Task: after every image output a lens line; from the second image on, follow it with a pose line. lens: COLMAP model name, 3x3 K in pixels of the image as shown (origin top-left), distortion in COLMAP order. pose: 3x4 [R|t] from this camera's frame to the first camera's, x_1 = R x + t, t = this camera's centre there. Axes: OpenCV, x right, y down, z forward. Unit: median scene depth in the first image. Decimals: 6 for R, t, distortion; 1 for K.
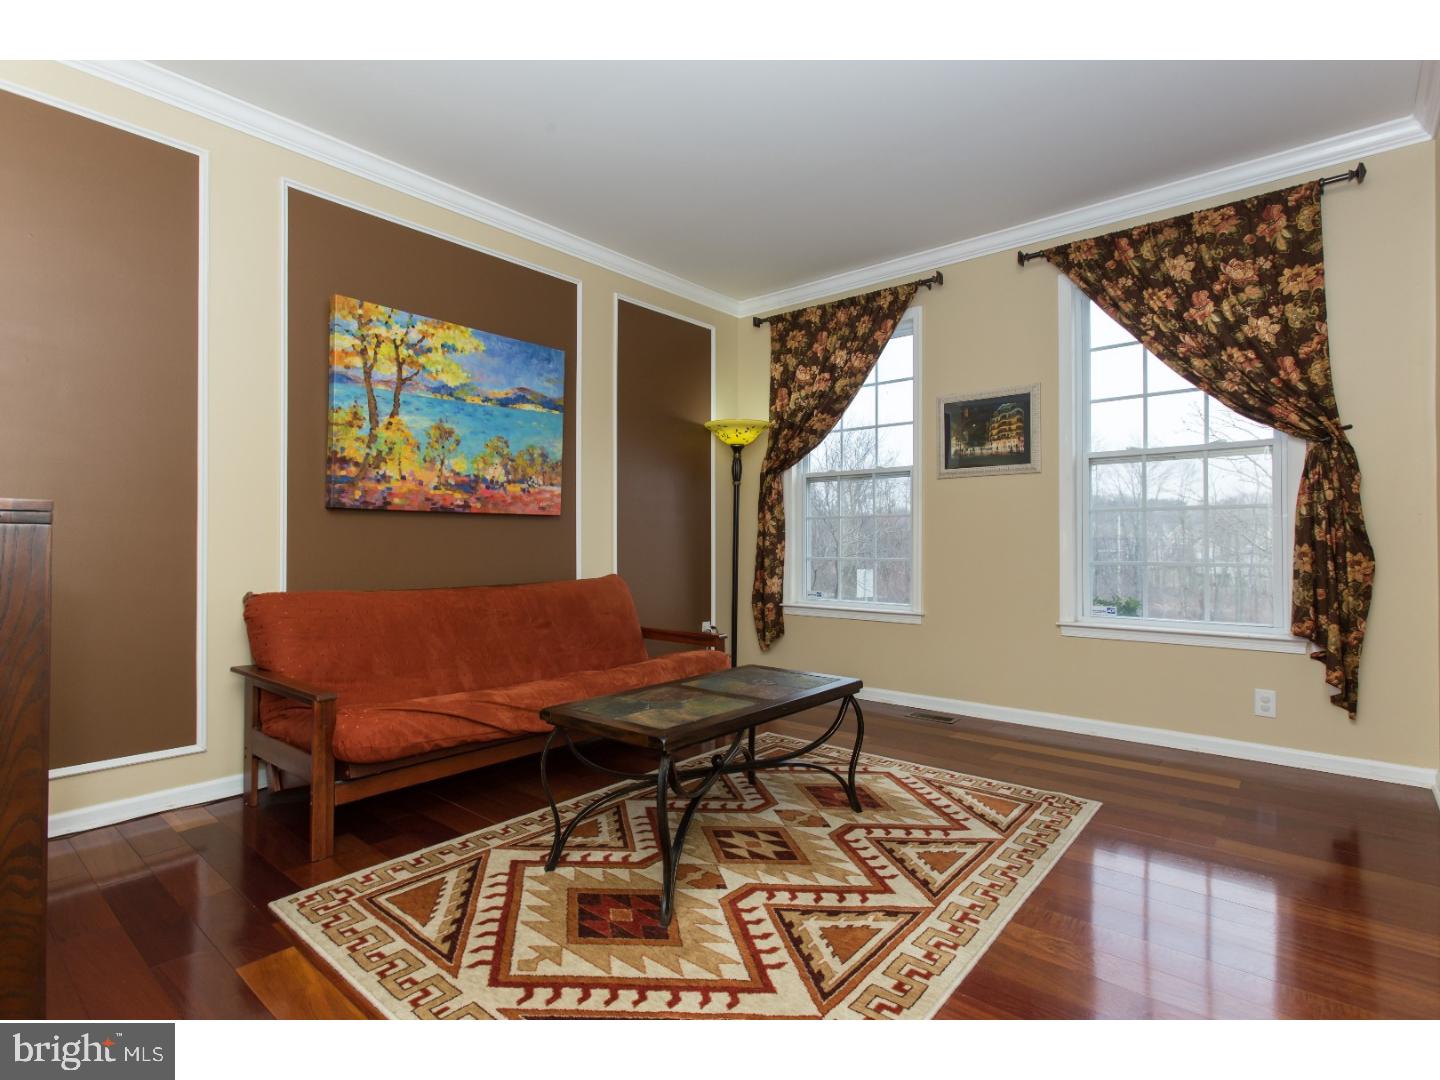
lens RADIAL K [[722.1, 0, 722.4], [0, 722.1, 538.9], [0, 0, 1]] dist [-0.019968, -0.000517]
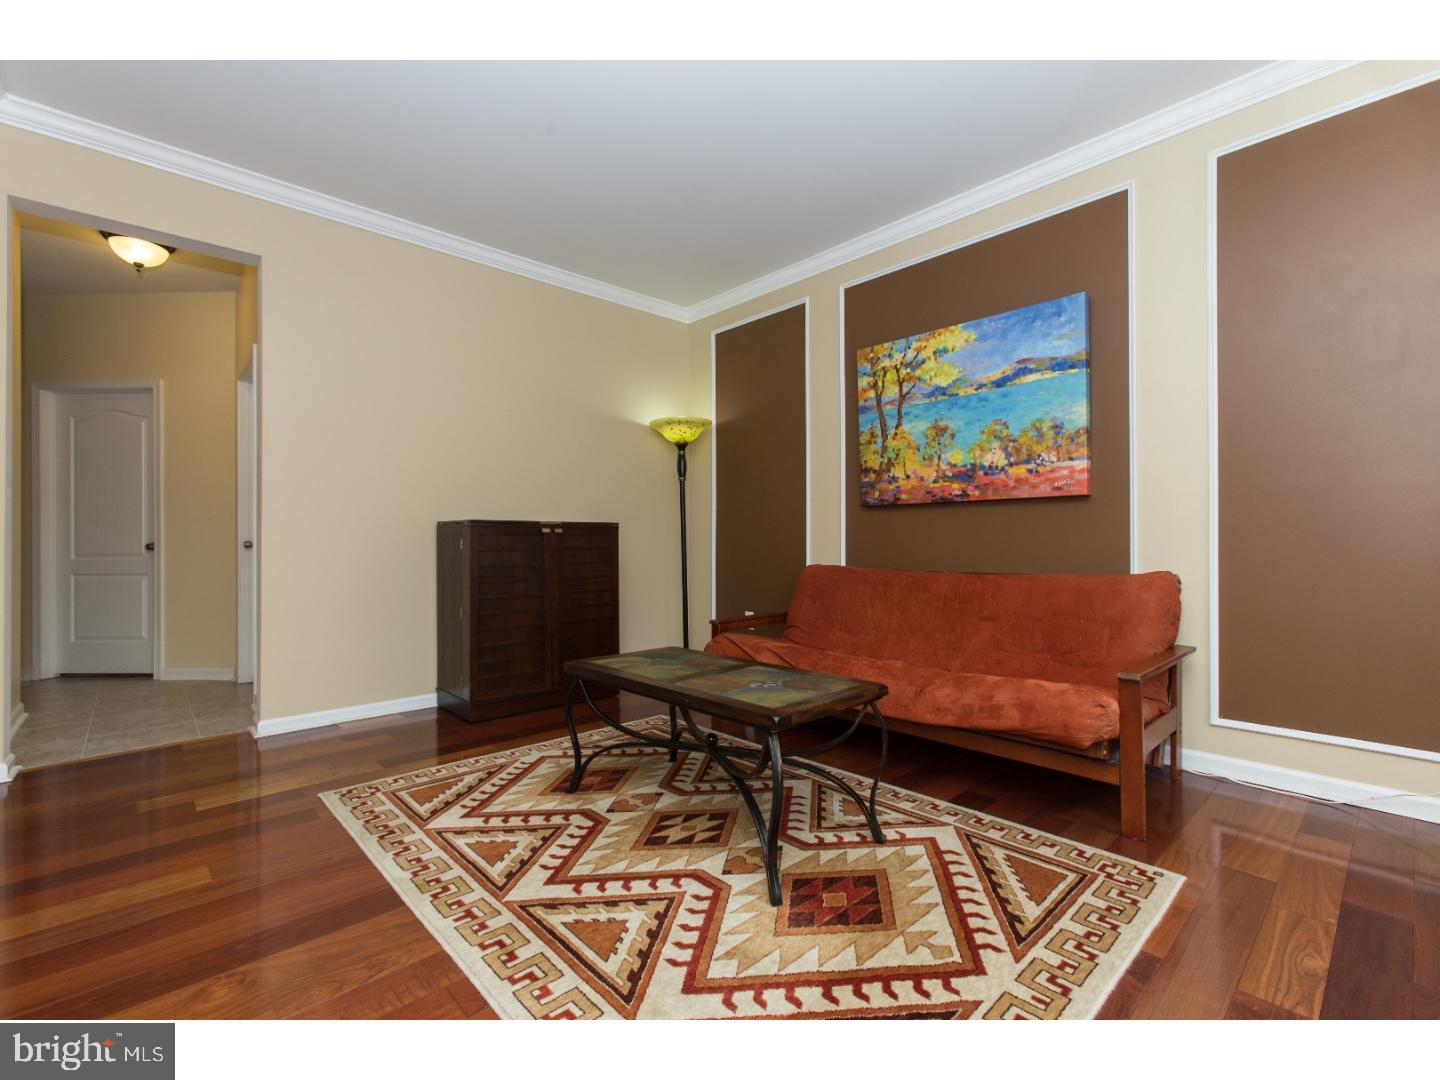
lens RADIAL K [[638.7, 0, 723.9], [0, 638.7, 540.3], [0, 0, 1]] dist [-0.016990, -0.000011]
pose [[-0.116950, -0.000256, -0.993138, 0.636803], [0.009035, 0.999958, -0.001322, 0.019390], [0.993097, -0.009128, -0.116943, 0.806240]]
